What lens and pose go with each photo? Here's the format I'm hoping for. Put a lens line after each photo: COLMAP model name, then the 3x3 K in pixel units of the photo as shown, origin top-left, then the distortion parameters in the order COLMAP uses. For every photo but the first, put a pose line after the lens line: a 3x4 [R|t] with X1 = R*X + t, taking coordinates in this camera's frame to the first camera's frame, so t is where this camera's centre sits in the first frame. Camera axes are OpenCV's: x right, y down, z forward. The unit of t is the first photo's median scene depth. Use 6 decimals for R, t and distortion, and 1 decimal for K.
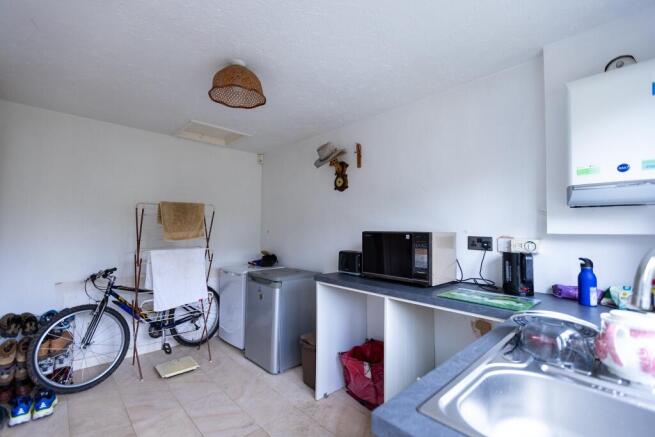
lens RADIAL K [[293.8, 0, 327.5], [0, 293.8, 218.5], [0, 0, 1]] dist [0.000437, -0.000178]
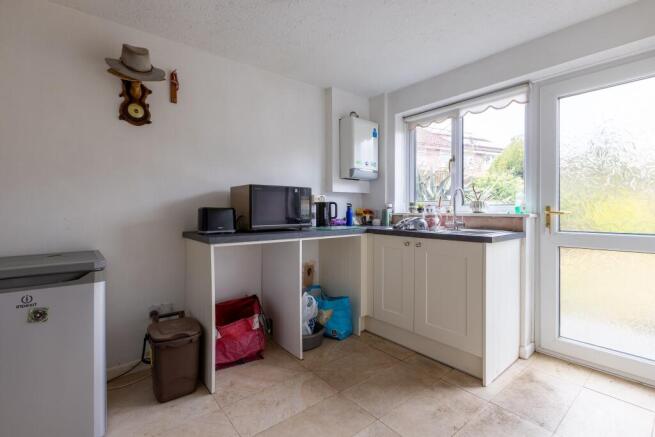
lens RADIAL K [[301.2, 0, 325.1], [0, 301.2, 213.7], [0, 0, 1]] dist [-0.000754, -0.000357]
pose [[0.059870, -0.023043, 0.997940, -0.841482], [-0.036618, 0.999010, 0.025264, 0.105550], [-0.997534, -0.038055, 0.058967, 0.686915]]
